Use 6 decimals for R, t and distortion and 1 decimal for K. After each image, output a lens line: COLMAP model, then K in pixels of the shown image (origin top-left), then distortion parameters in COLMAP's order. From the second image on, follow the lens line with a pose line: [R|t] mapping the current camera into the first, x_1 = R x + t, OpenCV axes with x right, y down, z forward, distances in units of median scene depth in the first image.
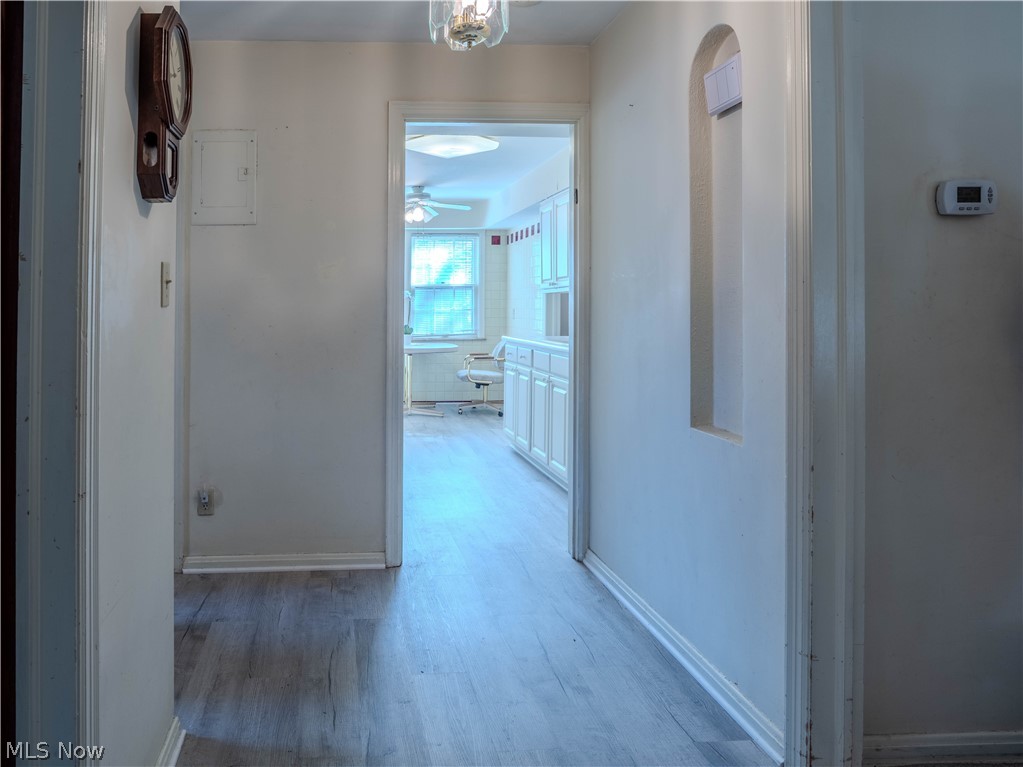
lens RADIAL K [[681.5, 0, 511.5], [0, 681.5, 383.5], [0, 0, 1]] dist [-0.058390, -0.000195]
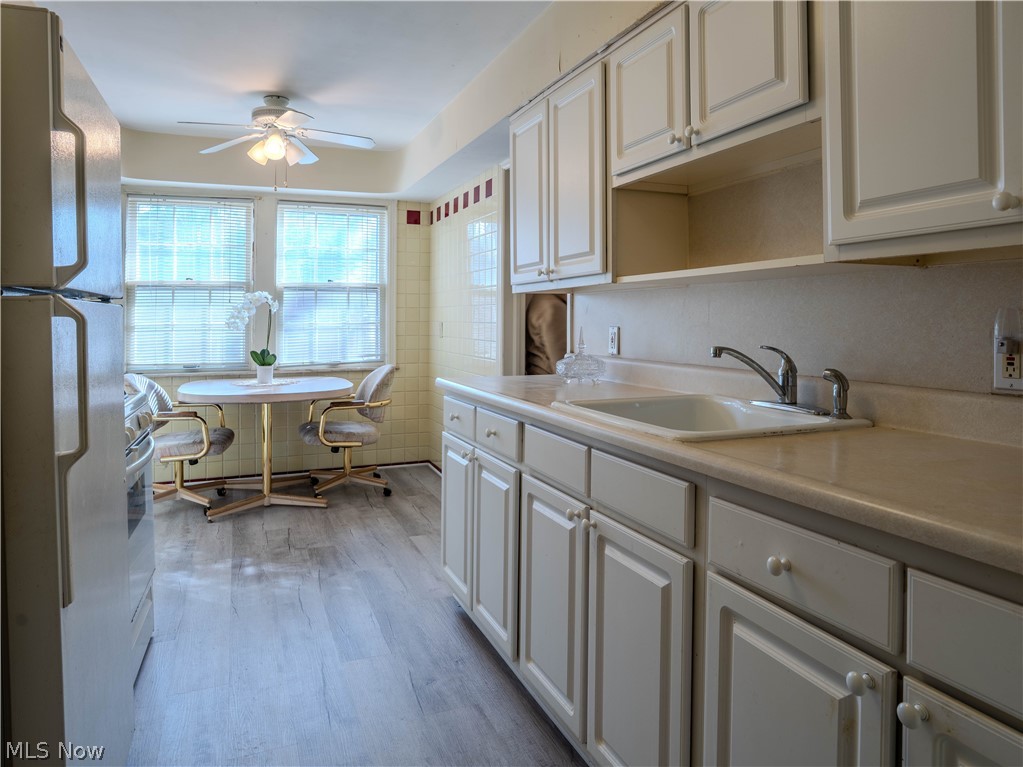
lens RADIAL K [[681.5, 0, 511.5], [0, 681.5, 383.5], [0, 0, 1]] dist [-0.058390, -0.000195]
pose [[0.990935, -0.005969, 0.134209, -0.019113], [0.008405, 0.999810, -0.017588, -0.041140], [-0.134079, 0.018557, 0.990797, 0.364963]]
